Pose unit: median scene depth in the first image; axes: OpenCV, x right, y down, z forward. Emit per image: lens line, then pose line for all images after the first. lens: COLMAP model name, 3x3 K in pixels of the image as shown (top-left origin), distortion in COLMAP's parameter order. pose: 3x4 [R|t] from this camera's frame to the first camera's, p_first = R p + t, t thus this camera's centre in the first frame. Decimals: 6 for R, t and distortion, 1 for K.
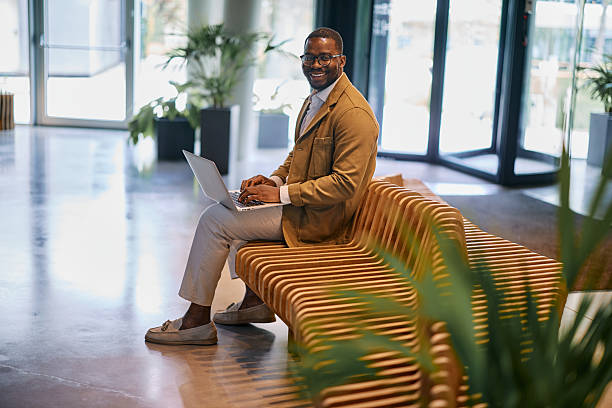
lens RADIAL K [[903.0, 0, 306.0], [0, 903.0, 204.0], [0, 0, 1]] dist [-0.194095, 0.926064]
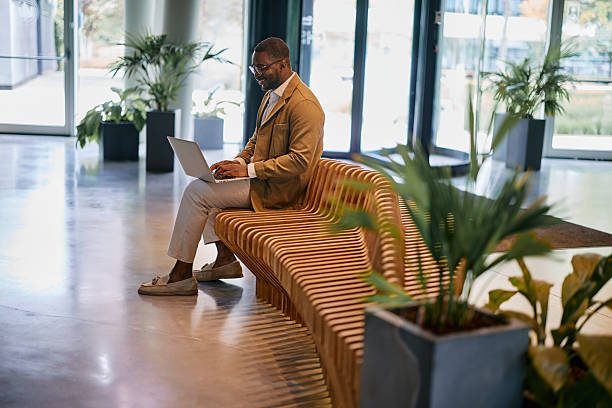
lens RADIAL K [[903.0, 0, 306.0], [0, 903.0, 204.0], [0, 0, 1]] dist [-0.194095, 0.926064]
pose [[0.995103, -0.022326, 0.096284, -0.031842], [0.023510, 0.999661, -0.011175, 0.023501], [-0.096002, 0.013383, 0.995291, -0.110803]]
